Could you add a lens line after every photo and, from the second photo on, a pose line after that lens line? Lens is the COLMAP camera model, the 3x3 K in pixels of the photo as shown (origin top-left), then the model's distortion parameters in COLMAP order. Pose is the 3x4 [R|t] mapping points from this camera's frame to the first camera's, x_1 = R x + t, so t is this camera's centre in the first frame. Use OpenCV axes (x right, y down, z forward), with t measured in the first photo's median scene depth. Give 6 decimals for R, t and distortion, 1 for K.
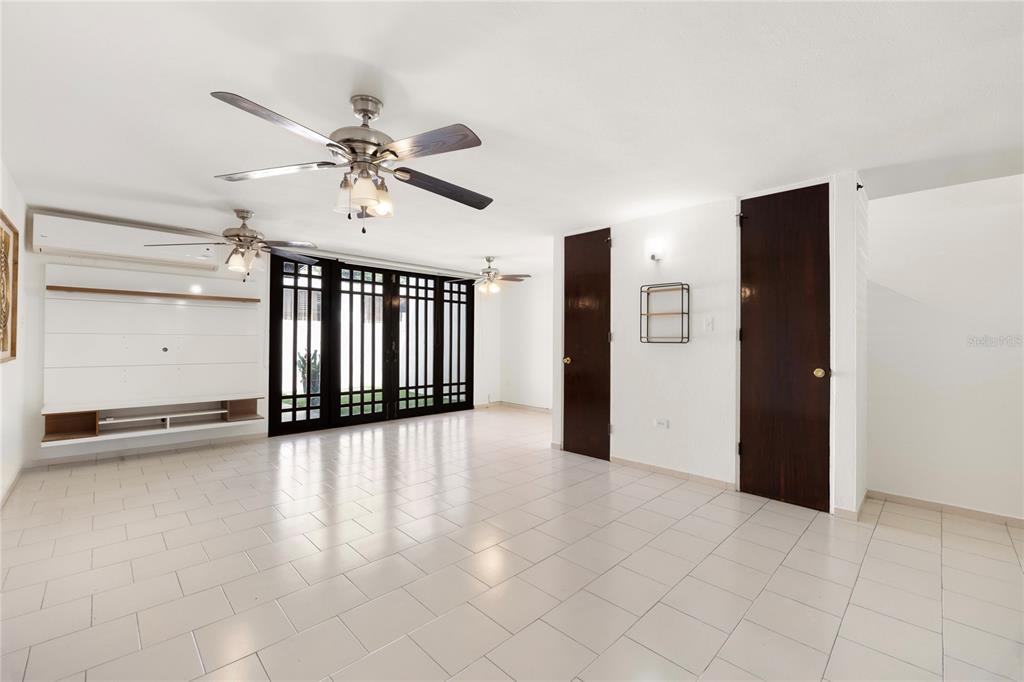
lens RADIAL K [[425.4, 0, 511.6], [0, 425.4, 335.8], [0, 0, 1]] dist [0.000999, -0.000039]
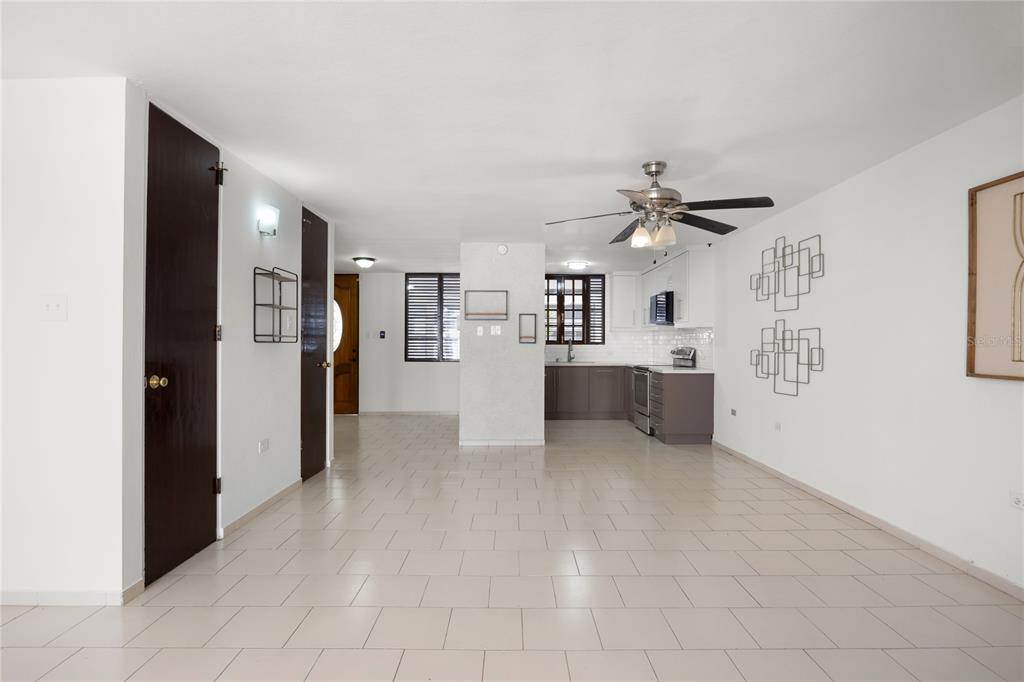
lens RADIAL K [[506.0, 0, 512.0], [0, 506.0, 341.0], [0, 0, 1]] dist [-0.001288, -0.000076]
pose [[-0.718975, -0.005149, 0.695017, -0.422457], [-0.019778, 0.999719, -0.013054, 0.011282], [-0.694755, -0.023132, -0.718875, 0.924631]]
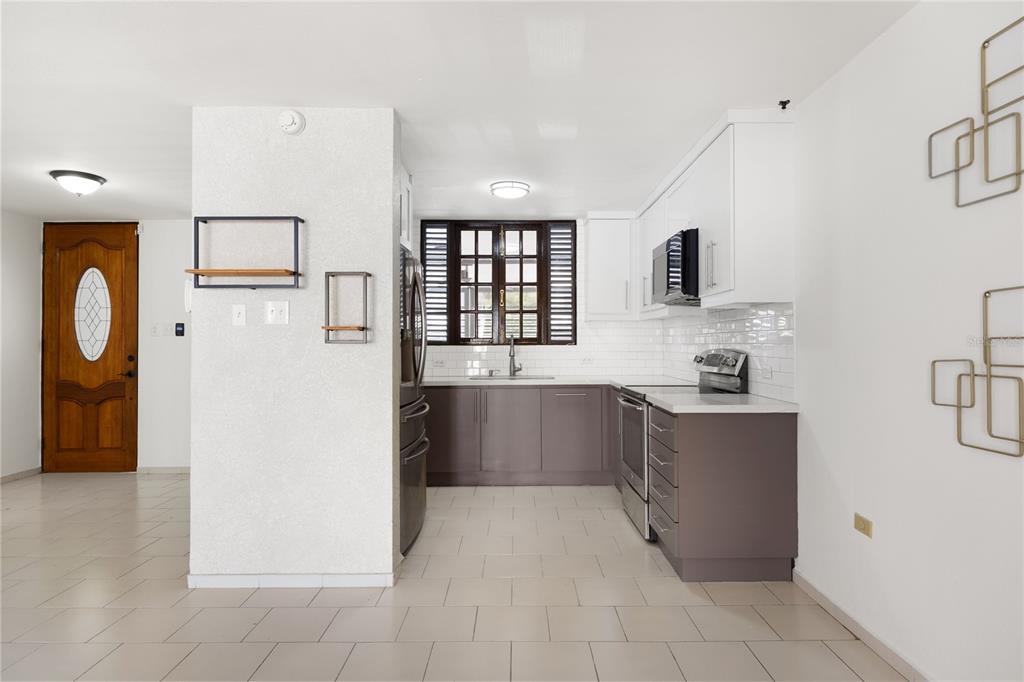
lens RADIAL K [[566.5, 0, 513.0], [0, 566.5, 336.9], [0, 0, 1]] dist [0.001234, -0.000317]
pose [[-0.712102, 0.004205, 0.702063, -0.166028], [-0.014469, 0.999682, -0.020663, 0.004509], [-0.701927, -0.024873, -0.711815, 0.404985]]
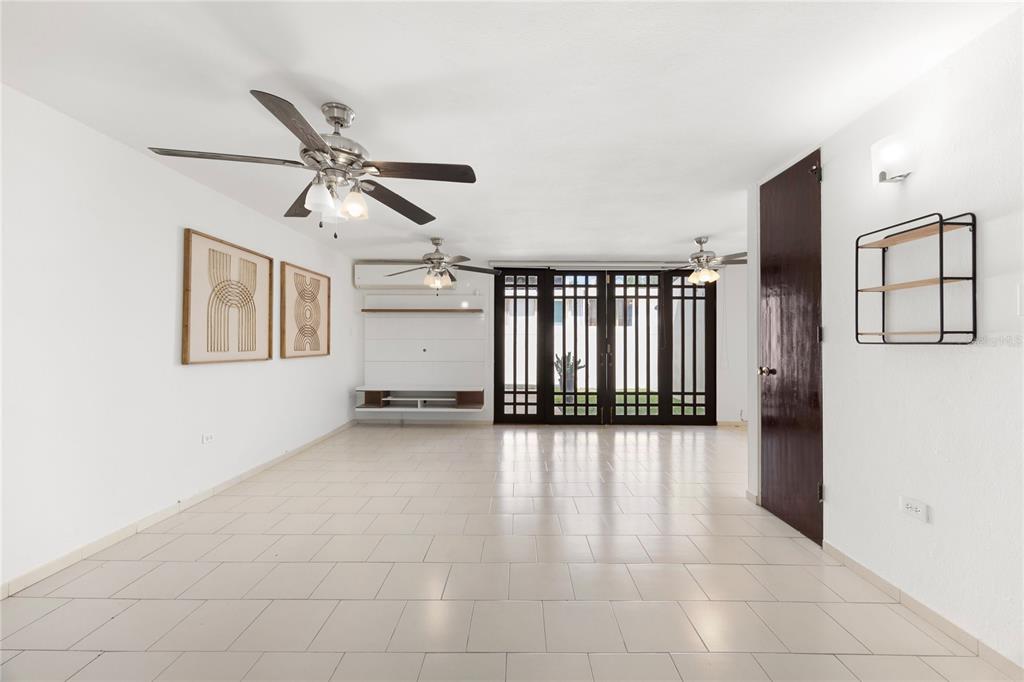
lens RADIAL K [[397.3, 0, 515.6], [0, 397.3, 339.4], [0, 0, 1]] dist [-0.000697, -0.000080]
pose [[0.708637, -0.011421, -0.705480, 0.240317], [0.012086, 0.999919, -0.004047, 0.004561], [0.705469, -0.005659, 0.708718, 0.239318]]
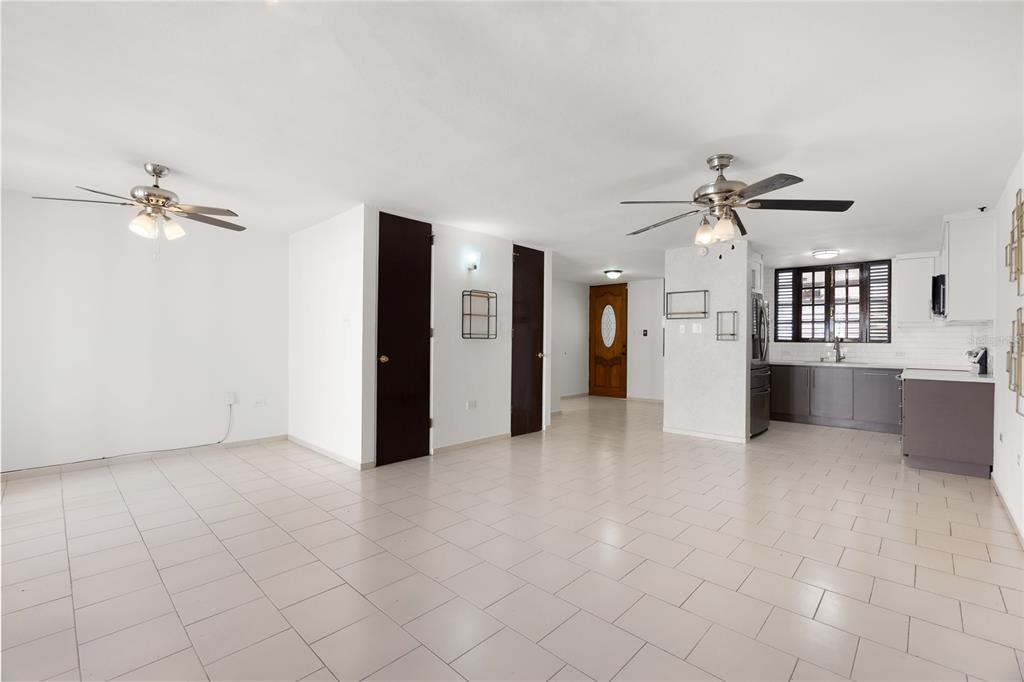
lens RADIAL K [[445.6, 0, 514.2], [0, 445.6, 337.6], [0, 0, 1]] dist [-0.014480, 0.000101]
pose [[-0.042294, -0.003360, 0.999100, -0.629866], [-0.025906, 0.999662, 0.002266, 0.005161], [-0.998769, -0.025787, -0.042367, 0.639407]]
